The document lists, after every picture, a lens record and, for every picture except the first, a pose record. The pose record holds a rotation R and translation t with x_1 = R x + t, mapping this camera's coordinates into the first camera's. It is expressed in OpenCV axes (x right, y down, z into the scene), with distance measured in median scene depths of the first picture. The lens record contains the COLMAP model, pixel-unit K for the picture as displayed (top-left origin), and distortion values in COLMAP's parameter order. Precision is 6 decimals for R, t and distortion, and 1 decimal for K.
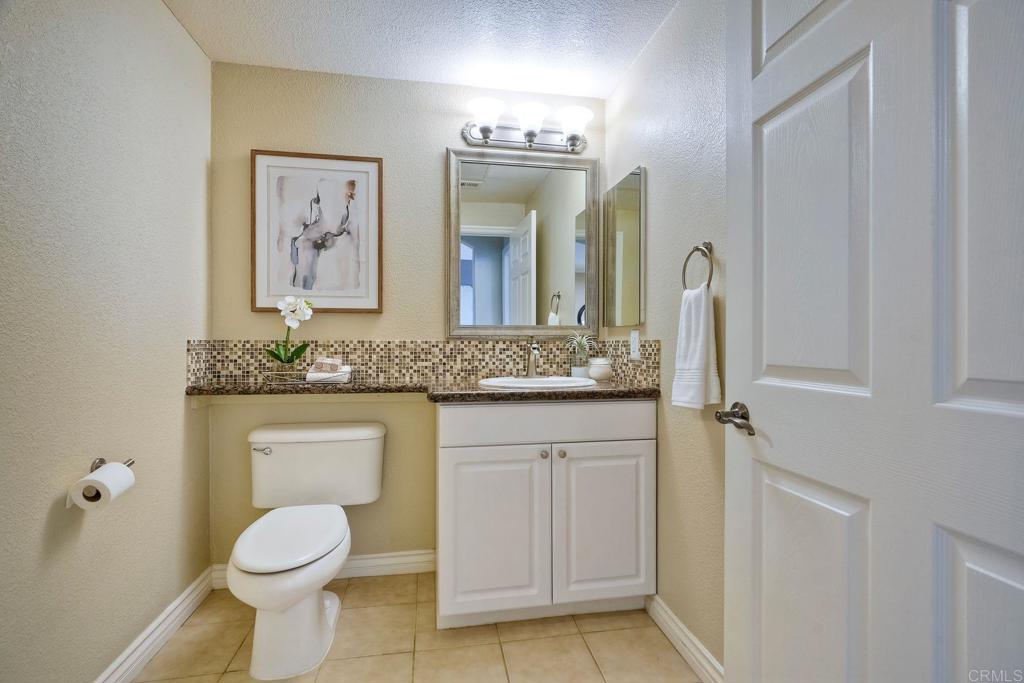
lens RADIAL K [[467.8, 0, 512.9], [0, 467.8, 338.5], [0, 0, 1]] dist [-0.009820, 0.000704]
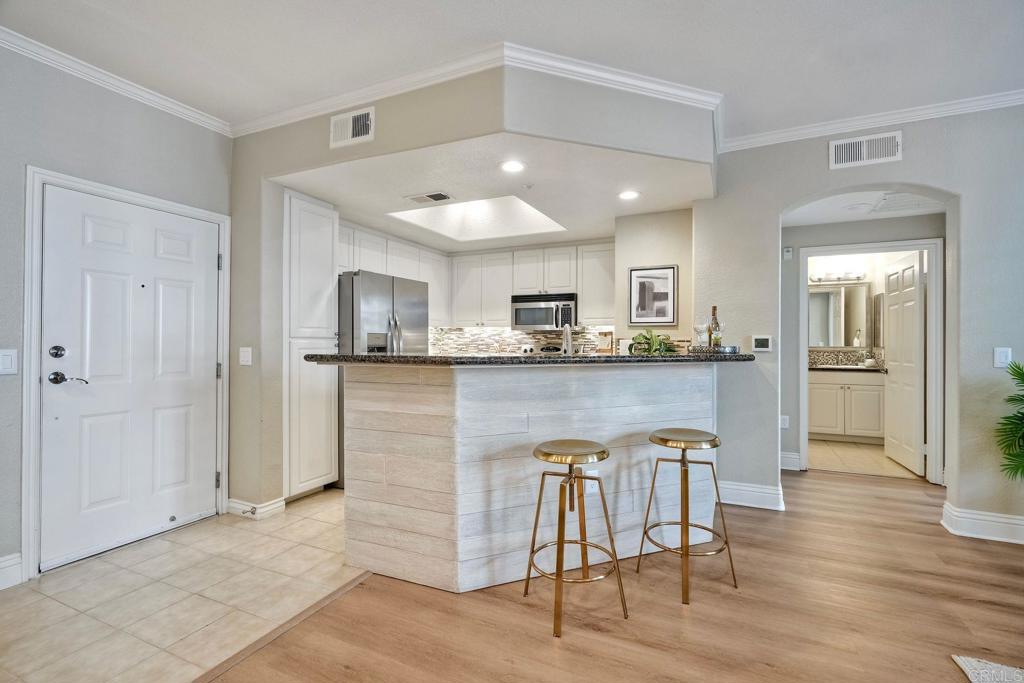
lens RADIAL K [[467.8, 0, 516.7], [0, 467.8, 342.8], [0, 0, 1]] dist [-0.009820, 0.000704]
pose [[0.817522, 0.002748, -0.575891, 0.062065], [-0.005714, 0.999978, -0.003339, -0.029295], [0.575869, 0.006020, 0.817520, -2.220997]]
